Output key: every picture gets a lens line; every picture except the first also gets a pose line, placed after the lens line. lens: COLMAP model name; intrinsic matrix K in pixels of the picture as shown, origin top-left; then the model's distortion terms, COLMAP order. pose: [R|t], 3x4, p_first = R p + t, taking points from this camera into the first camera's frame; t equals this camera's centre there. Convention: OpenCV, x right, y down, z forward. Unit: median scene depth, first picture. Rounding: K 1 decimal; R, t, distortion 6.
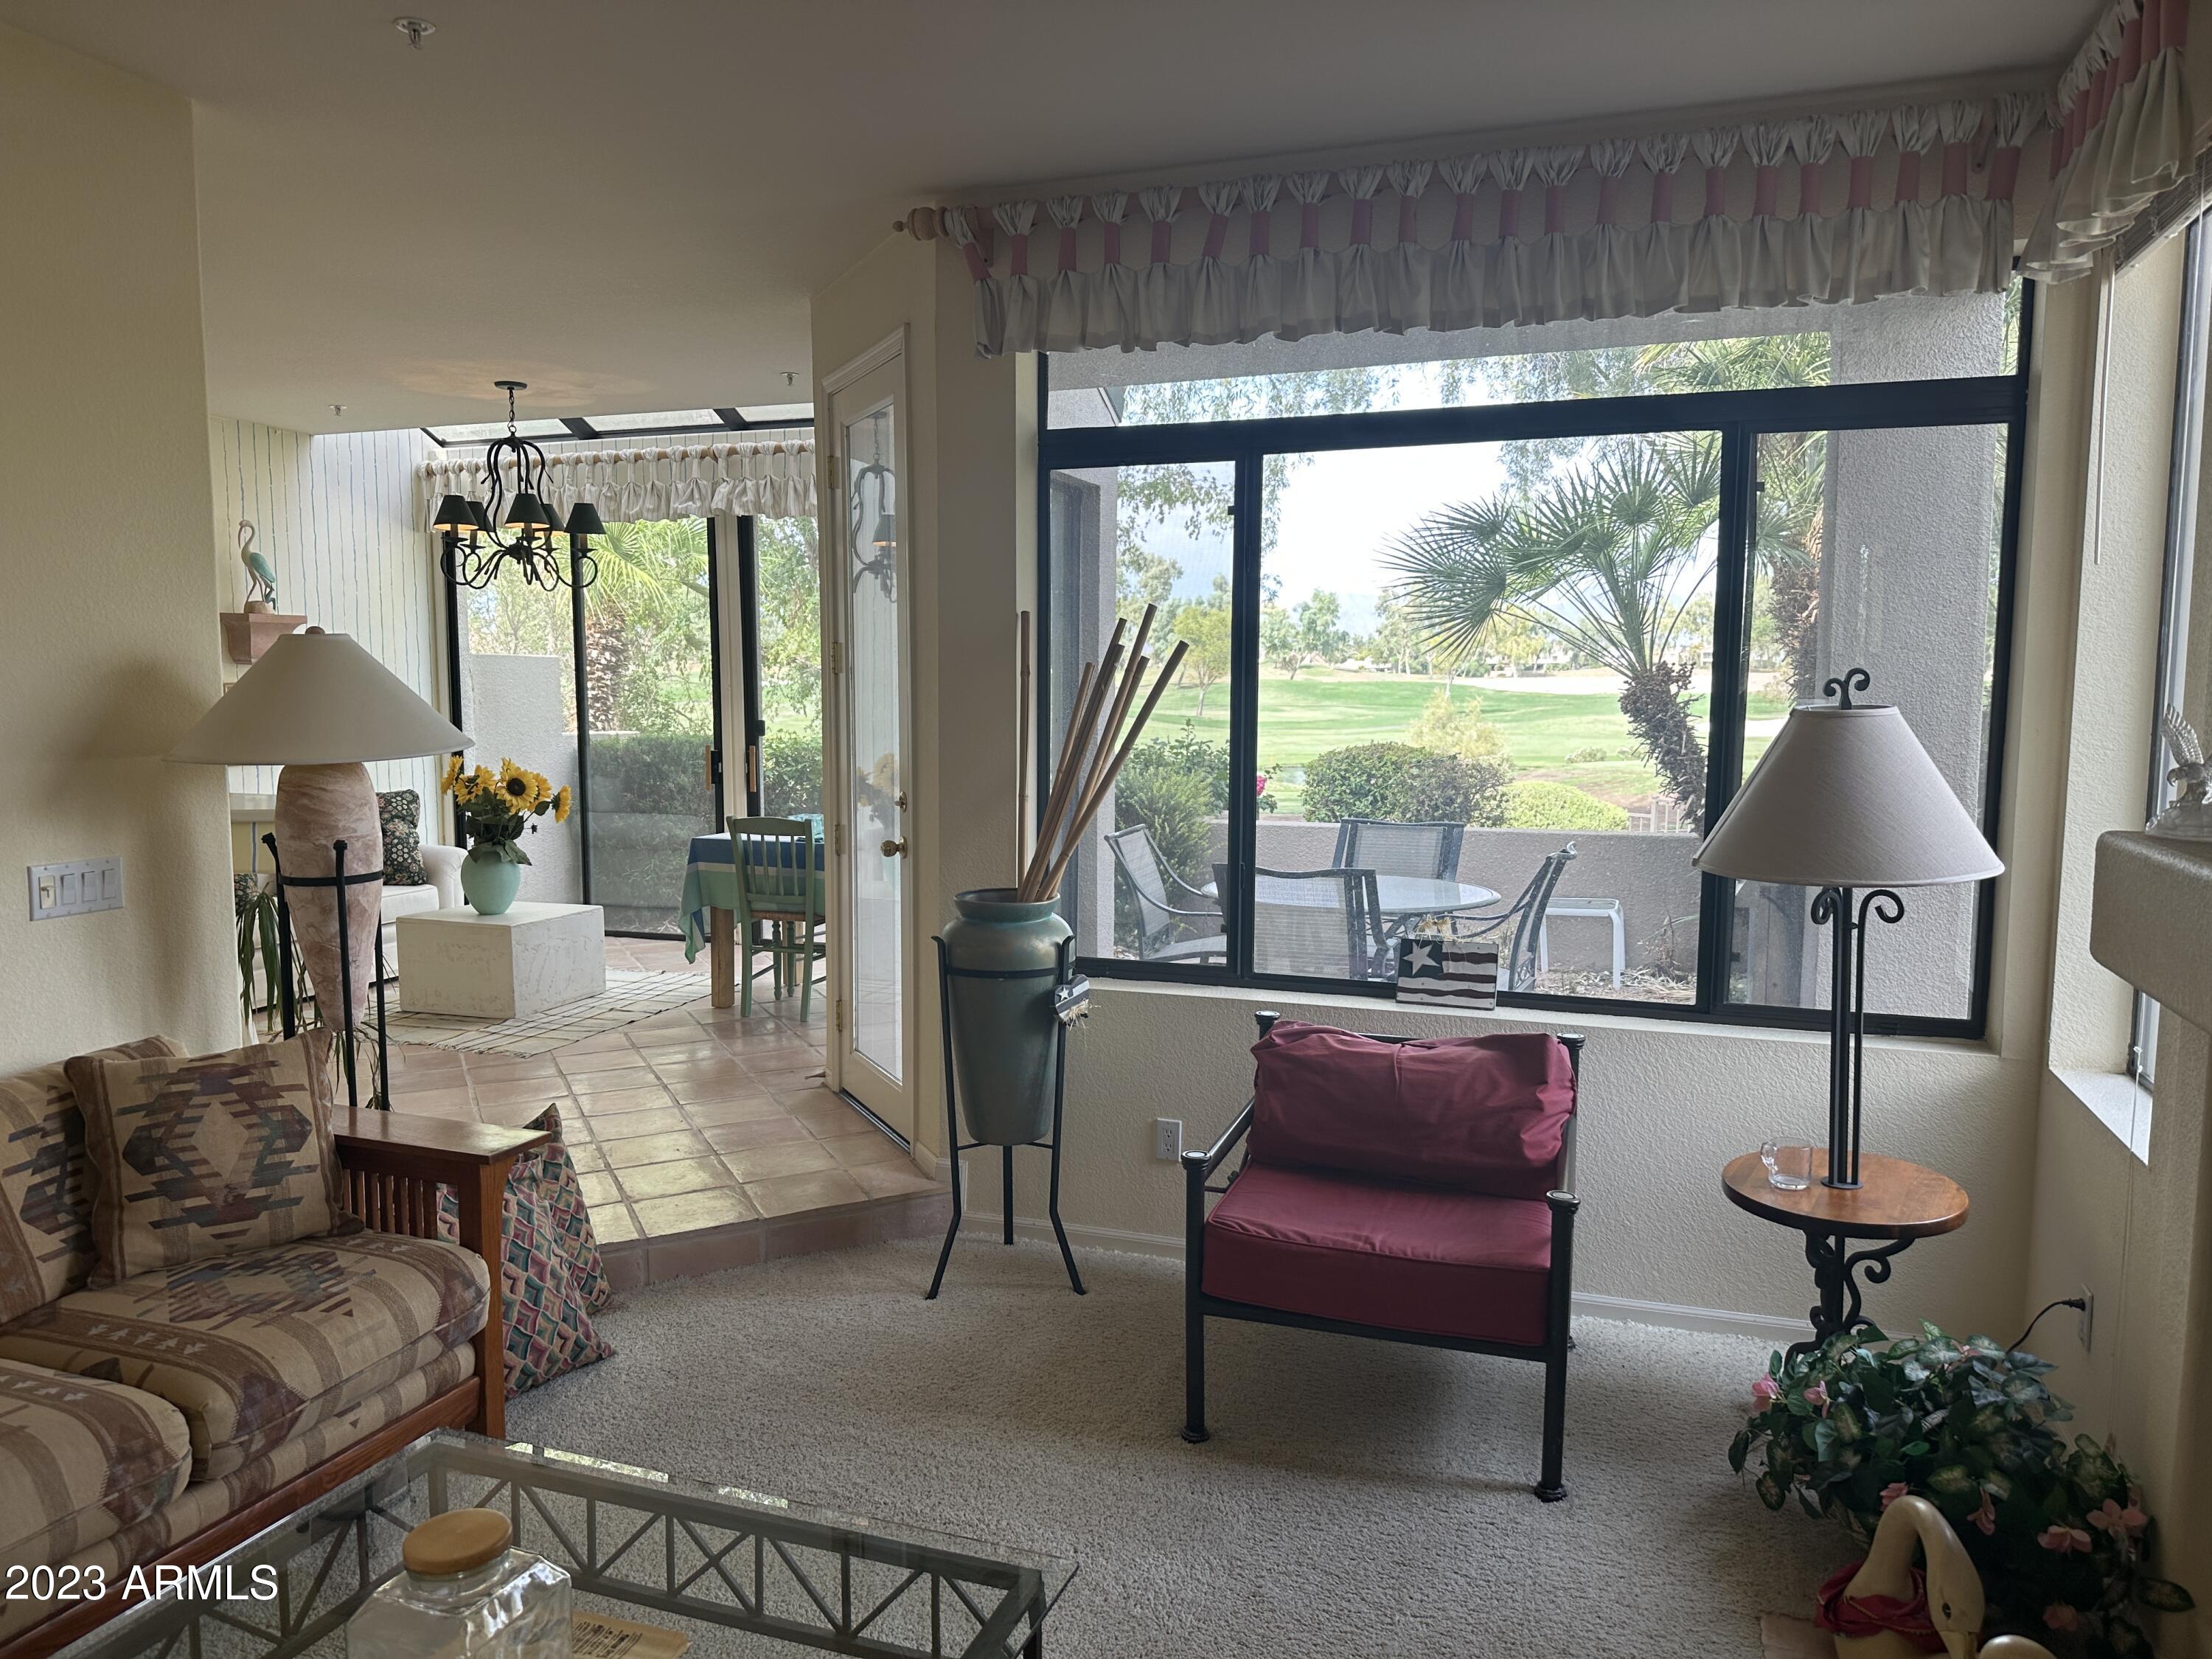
lens RADIAL K [[1542.3, 0, 1101.2], [0, 1542.3, 838.6], [0, 0, 1]] dist [0.053931, -0.074028]
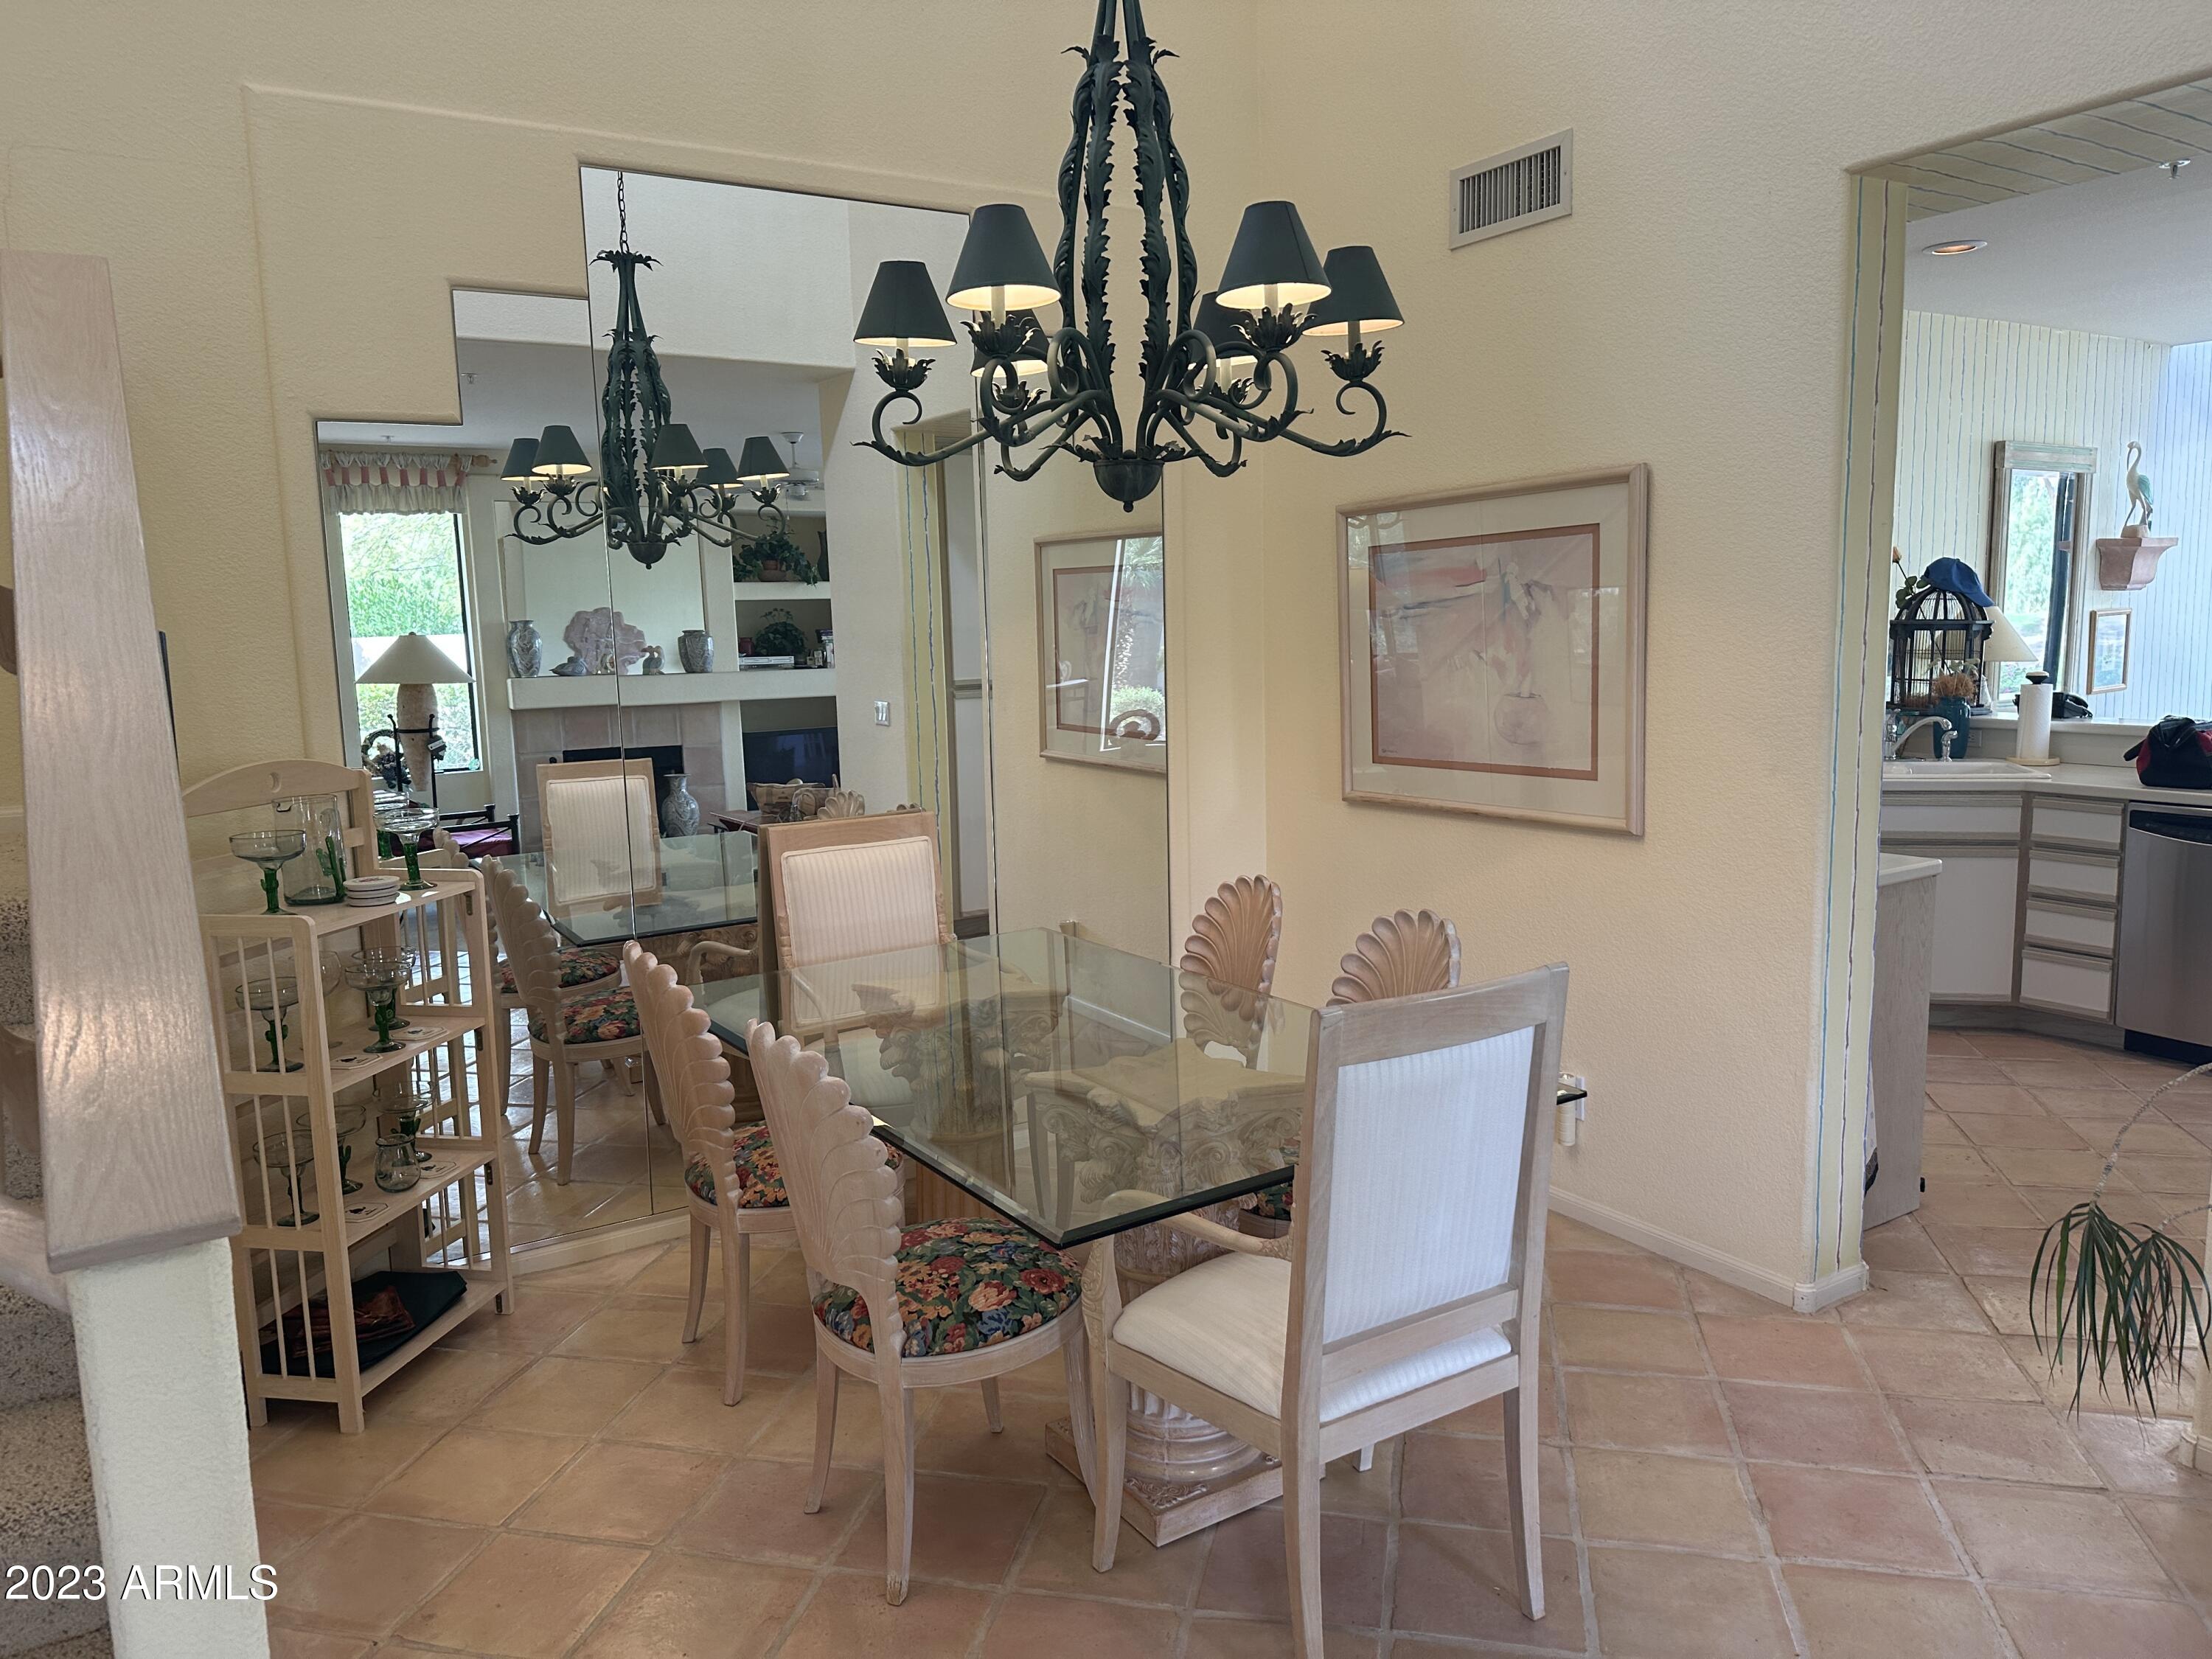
lens RADIAL K [[1547.0, 0, 1102.2], [0, 1547.0, 826.5], [0, 0, 1]] dist [0.062479, -0.082774]
pose [[0.785570, 0.064596, -0.615392, -0.841016], [-0.034662, 0.997568, 0.060465, -0.002984], [0.617802, -0.026169, 0.785898, -0.329057]]
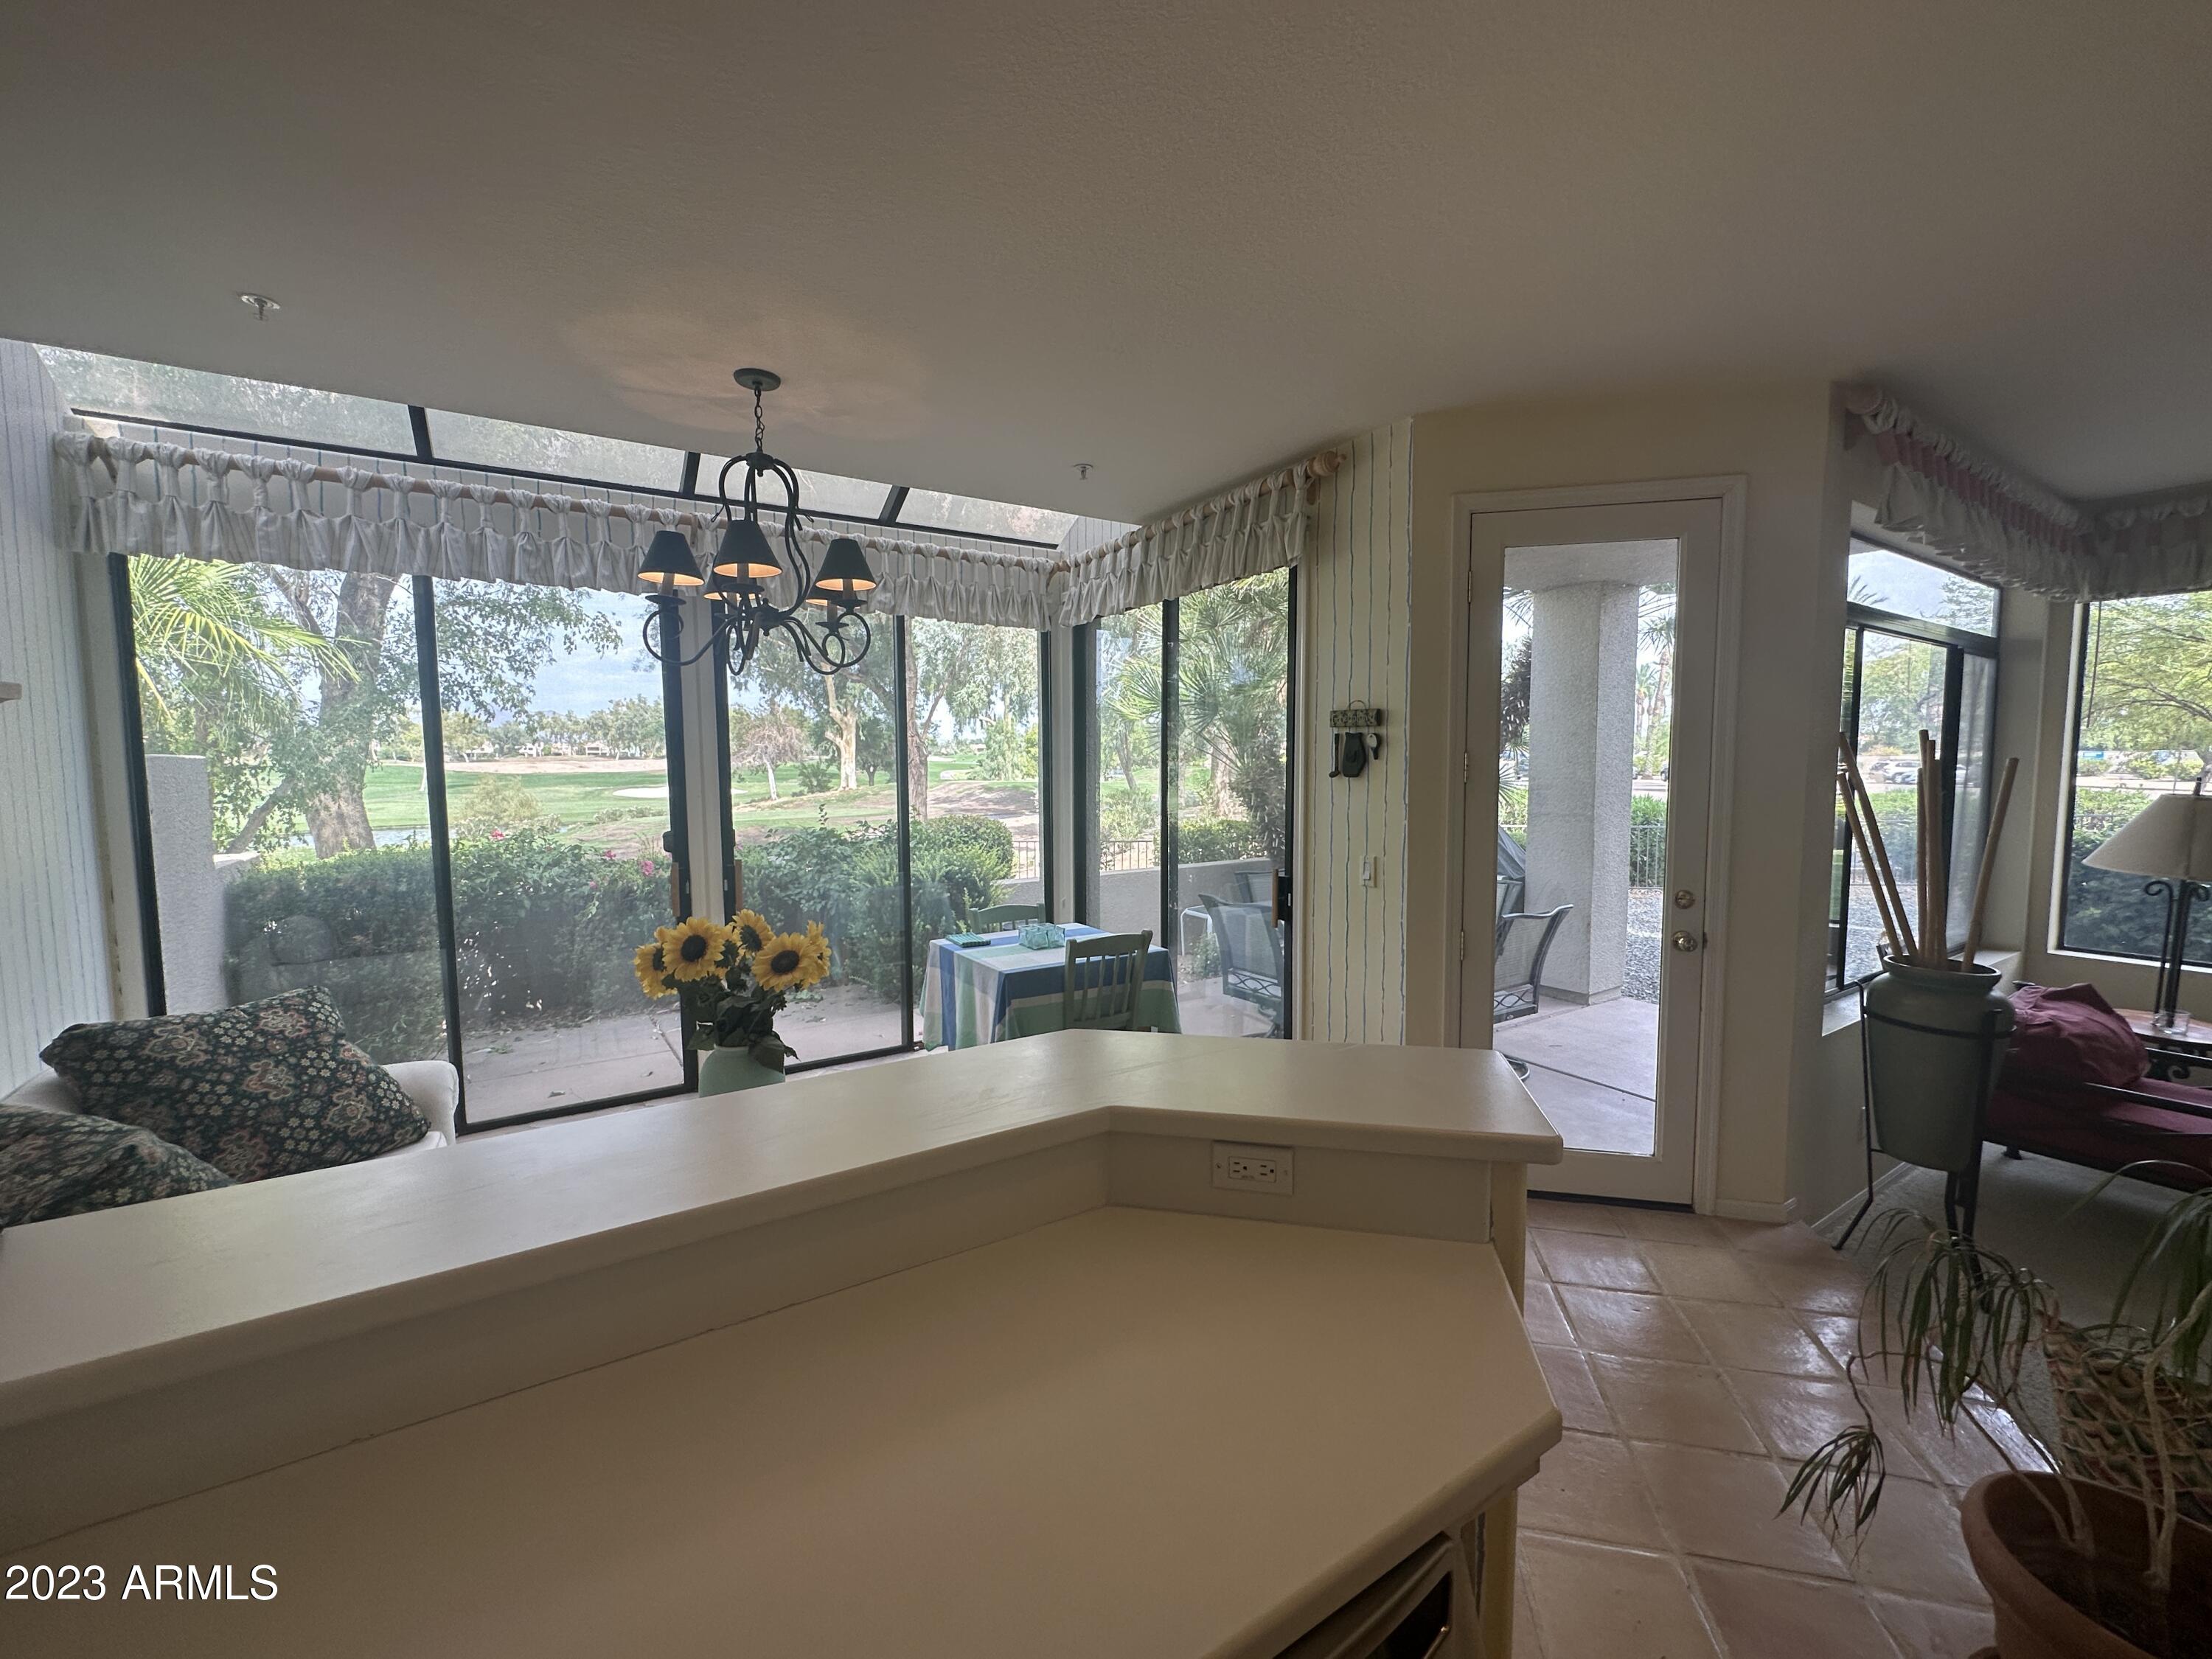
lens RADIAL K [[883.2, 0, 1106.5], [0, 883.2, 829.7], [0, 0, 1]] dist [-0.002076, 0.000869]
pose [[0.616295, -0.064172, 0.784896, -1.026739], [0.084384, 0.996317, 0.015200, -0.140436], [-0.782981, 0.056865, 0.619441, 1.091473]]
